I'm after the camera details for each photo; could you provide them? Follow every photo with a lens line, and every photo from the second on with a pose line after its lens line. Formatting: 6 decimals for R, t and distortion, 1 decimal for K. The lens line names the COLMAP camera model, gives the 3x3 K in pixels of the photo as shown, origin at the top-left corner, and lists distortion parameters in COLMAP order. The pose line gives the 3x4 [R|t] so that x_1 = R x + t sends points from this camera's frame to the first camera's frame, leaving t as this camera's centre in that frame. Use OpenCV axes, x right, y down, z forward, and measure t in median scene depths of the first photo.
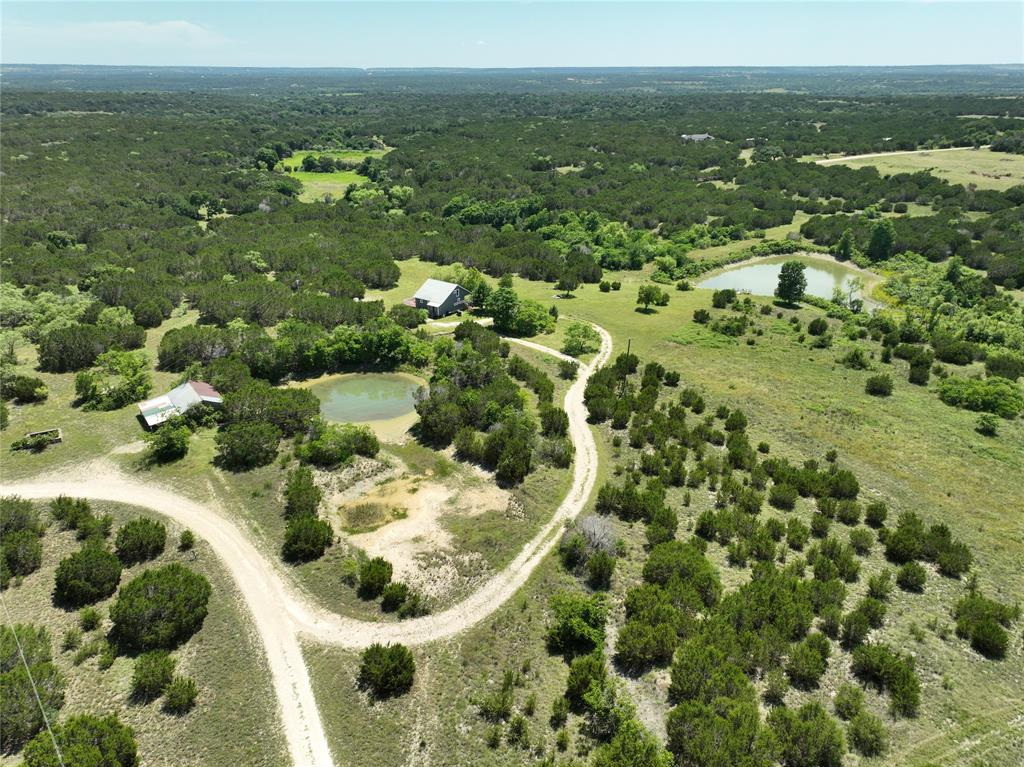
lens RADIAL K [[760.2, 0, 512.0], [0, 760.2, 383.5], [0, 0, 1]] dist [-0.000151, -0.002545]
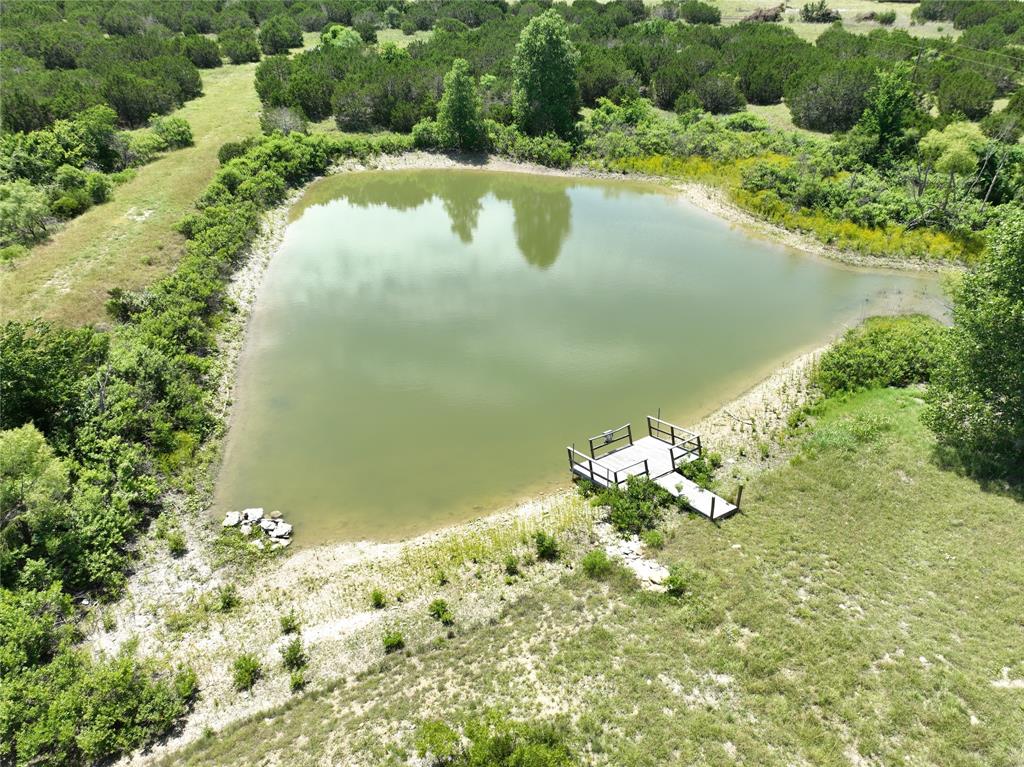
lens RADIAL K [[760.2, 0, 512.0], [0, 760.2, 383.5], [0, 0, 1]] dist [-0.000151, -0.002545]
pose [[0.507131, -0.420172, 0.752512, 0.255543], [0.333370, 0.900786, 0.278298, -0.276822], [-0.794785, 0.109731, 0.596889, 1.374741]]
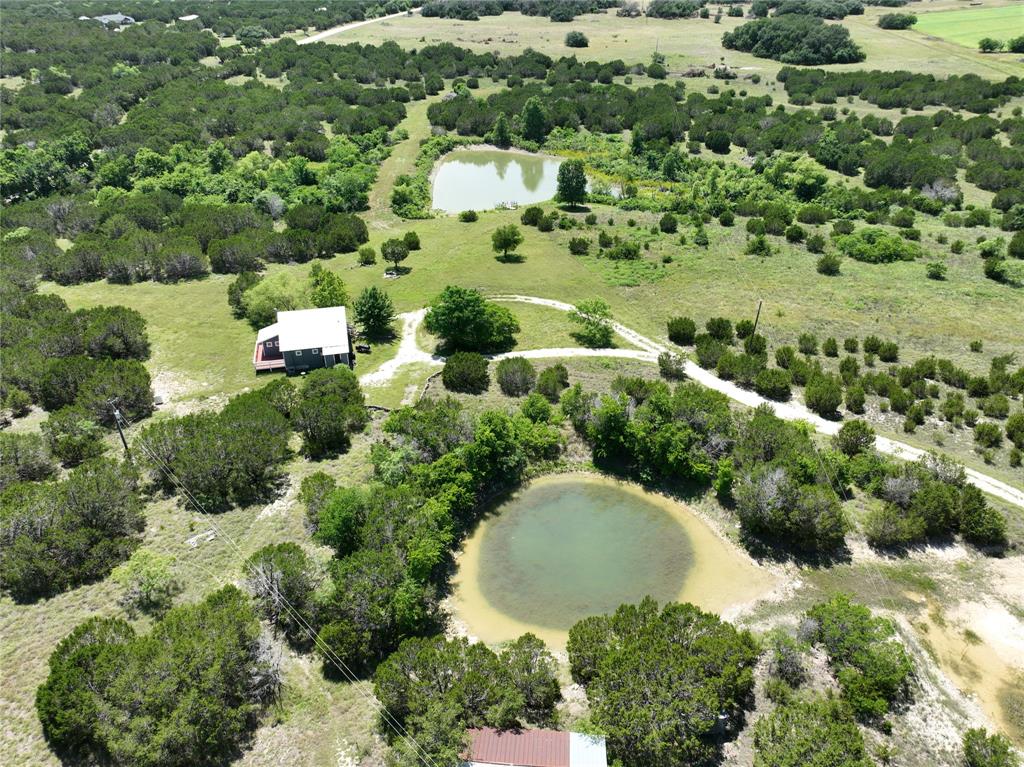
lens RADIAL K [[760.2, 0, 512.0], [0, 760.2, 383.5], [0, 0, 1]] dist [-0.000151, -0.002545]
pose [[0.627327, -0.390383, 0.673841, -0.522088], [0.288985, 0.920193, 0.264068, -0.240600], [-0.723151, 0.029072, 0.690077, 0.616240]]
